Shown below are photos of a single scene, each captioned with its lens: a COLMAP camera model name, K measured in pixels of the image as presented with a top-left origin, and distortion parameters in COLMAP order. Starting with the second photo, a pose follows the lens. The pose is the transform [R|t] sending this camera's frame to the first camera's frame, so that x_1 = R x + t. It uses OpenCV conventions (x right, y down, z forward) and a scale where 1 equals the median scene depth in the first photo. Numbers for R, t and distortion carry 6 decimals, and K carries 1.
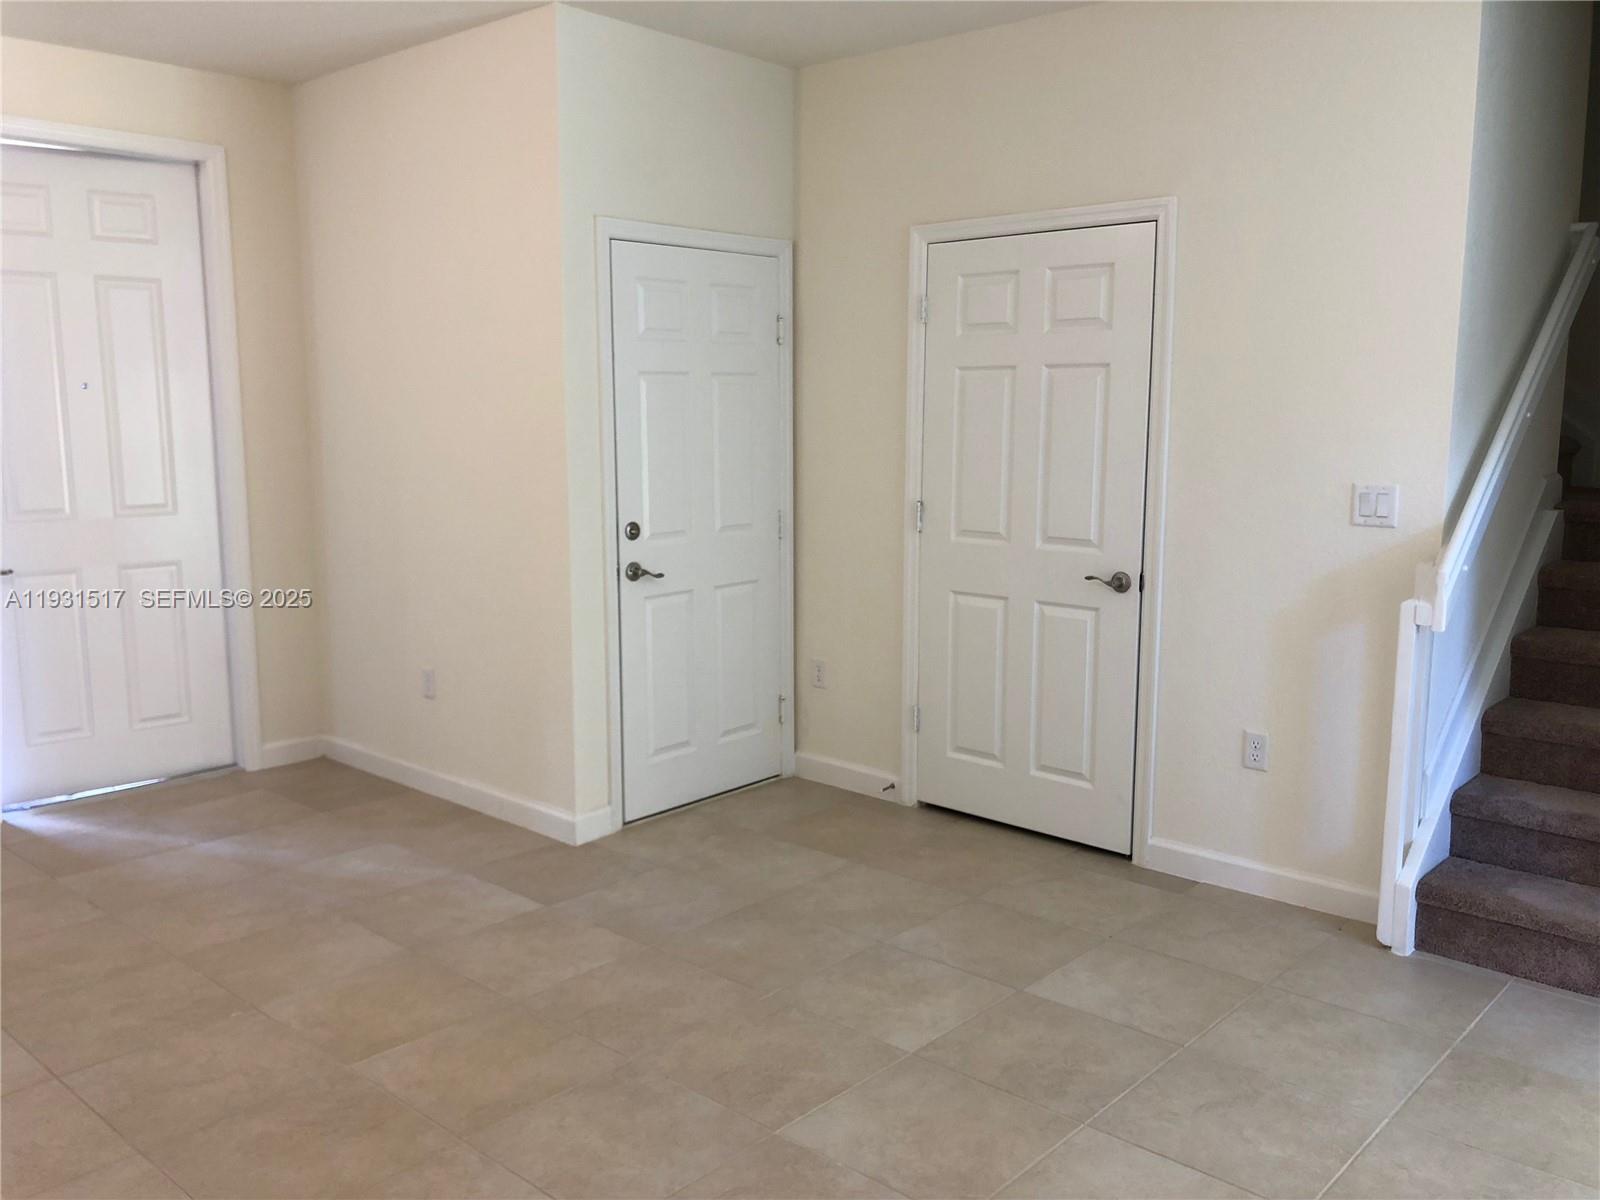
lens RADIAL K [[1339.0, 0, 779.7], [0, 1339.0, 596.8], [0, 0, 1]] dist [0.085378, 0.001123]
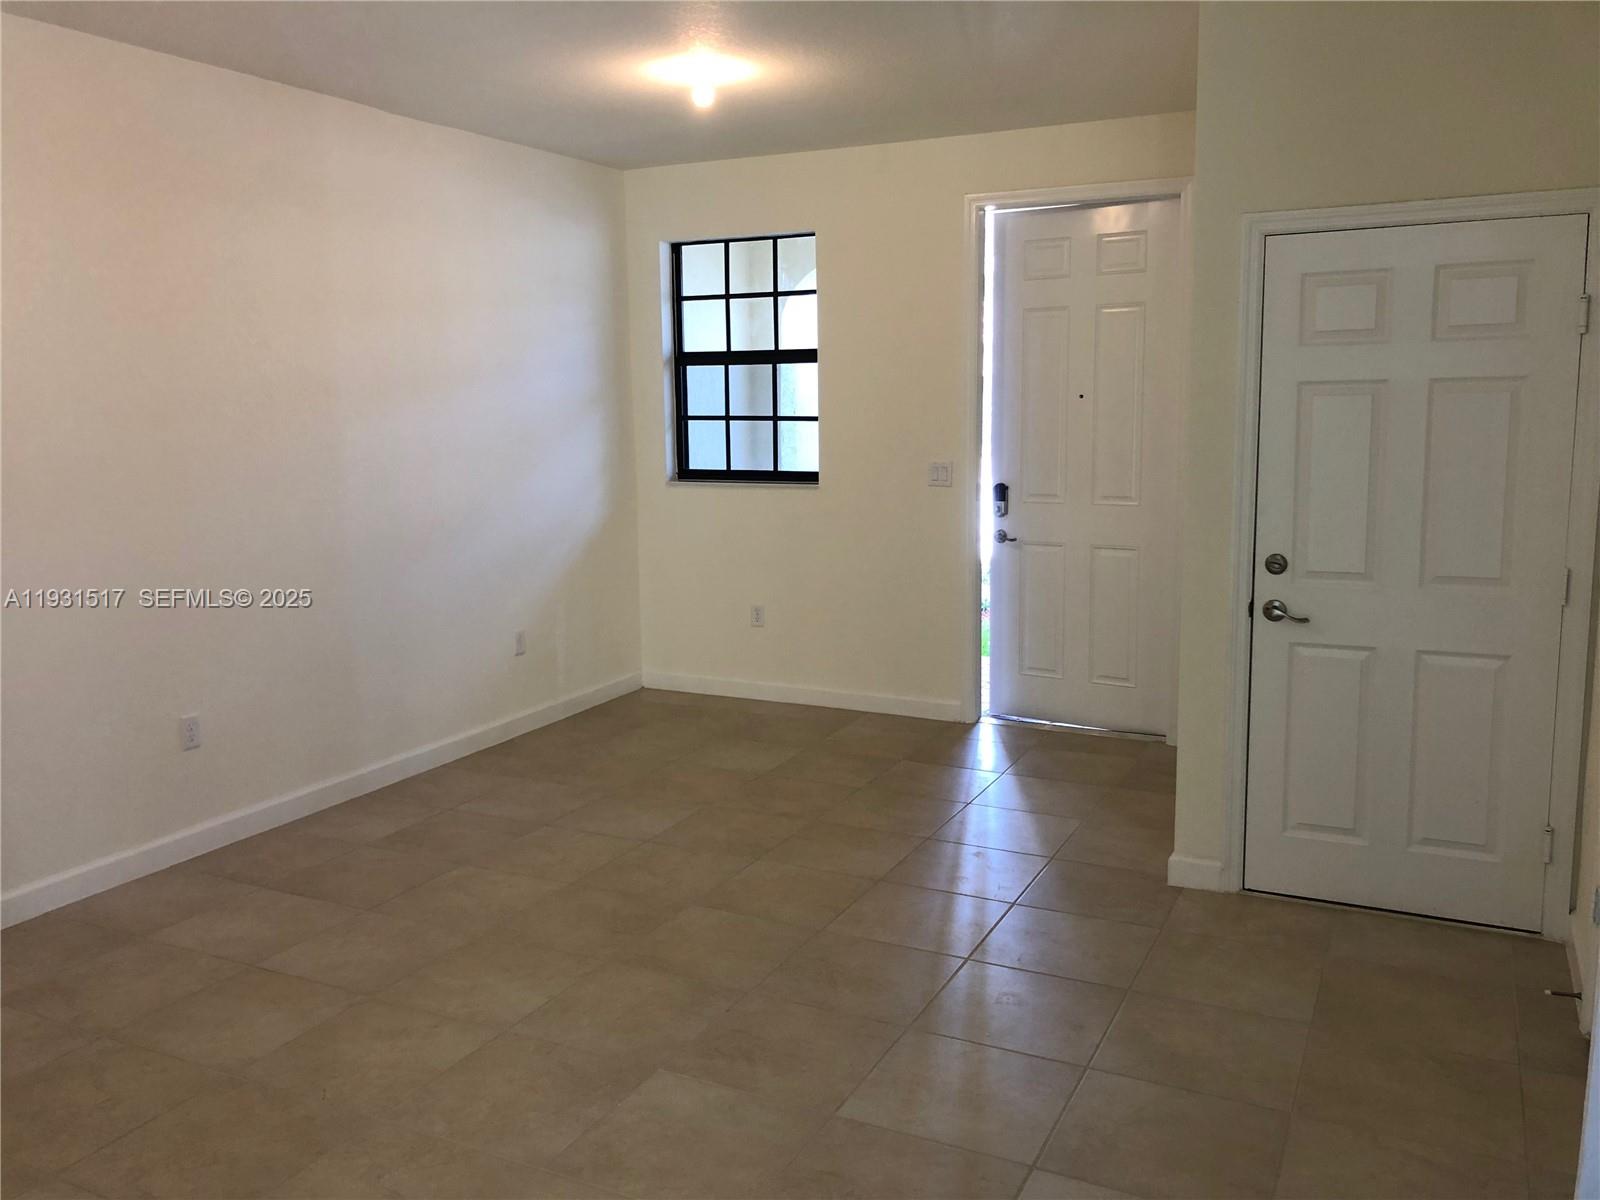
lens RADIAL K [[1339.0, 0, 779.7], [0, 1339.0, 596.8], [0, 0, 1]] dist [0.085378, 0.001123]
pose [[0.280507, 0.147707, -0.948419, 0.637266], [-0.126358, 0.985172, 0.116059, -0.089559], [0.951499, 0.087284, 0.295012, 0.434280]]
